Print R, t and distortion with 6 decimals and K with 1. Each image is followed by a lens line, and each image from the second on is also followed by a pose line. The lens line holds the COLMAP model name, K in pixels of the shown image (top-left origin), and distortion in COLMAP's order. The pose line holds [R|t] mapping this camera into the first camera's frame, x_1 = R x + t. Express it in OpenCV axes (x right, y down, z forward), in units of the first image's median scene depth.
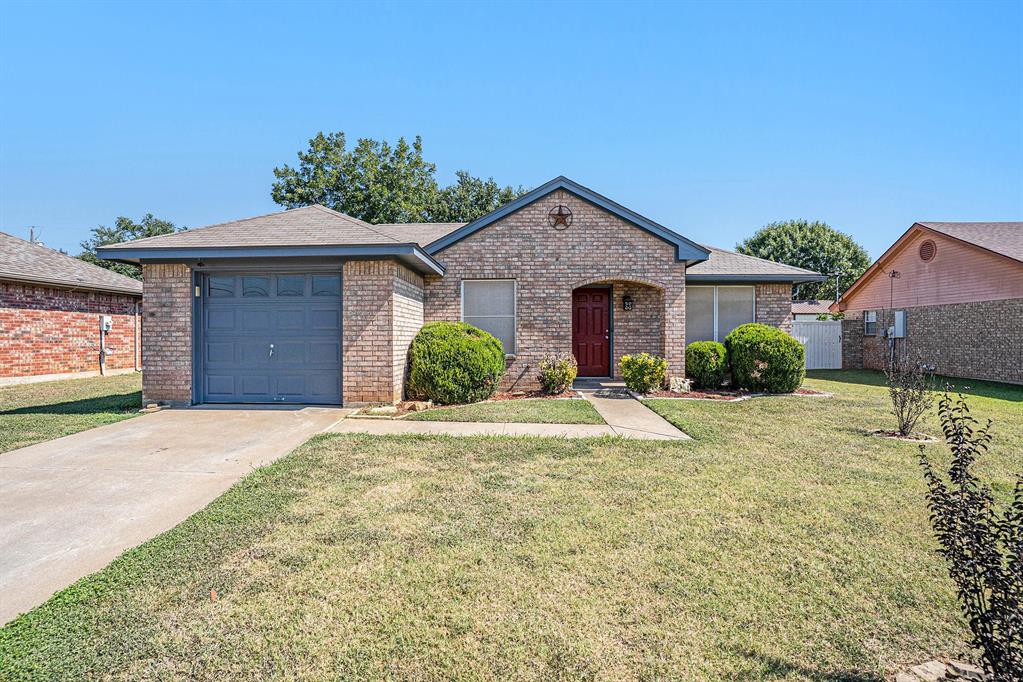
lens RADIAL K [[516.0, 0, 520.7], [0, 516.0, 319.9], [0, 0, 1]] dist [-0.058615, 0.025941]
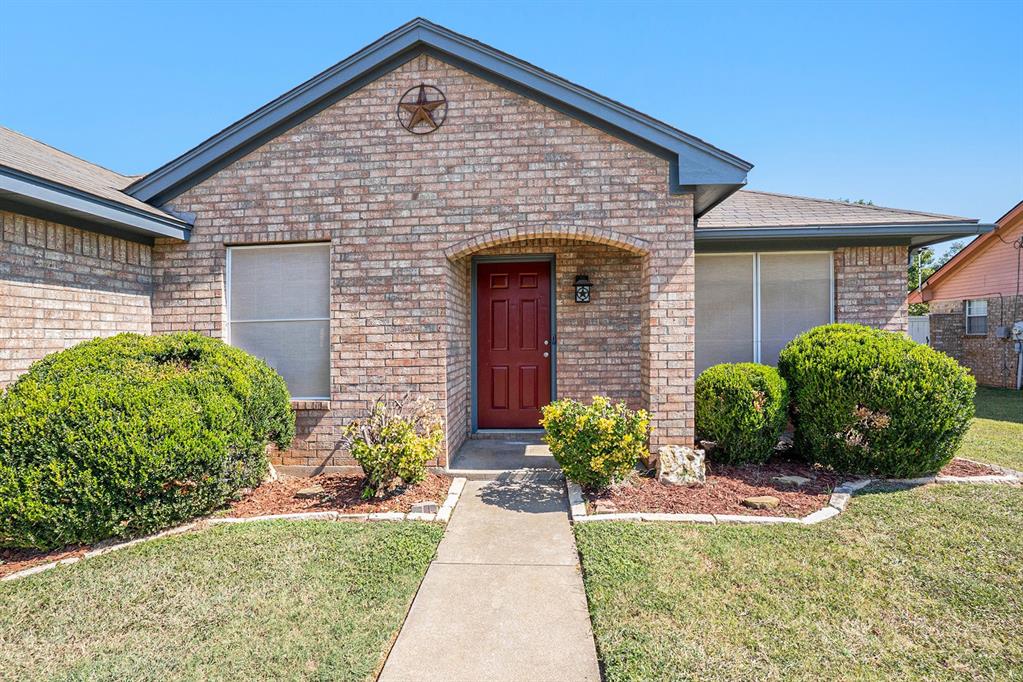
lens RADIAL K [[516.0, 0, 513.4], [0, 516.0, 325.0], [0, 0, 1]] dist [-0.058615, 0.025941]
pose [[0.998416, -0.018446, -0.053153, 0.183957], [0.018823, 0.999801, 0.006617, -0.001042], [0.053020, -0.007607, 0.998564, 0.534880]]
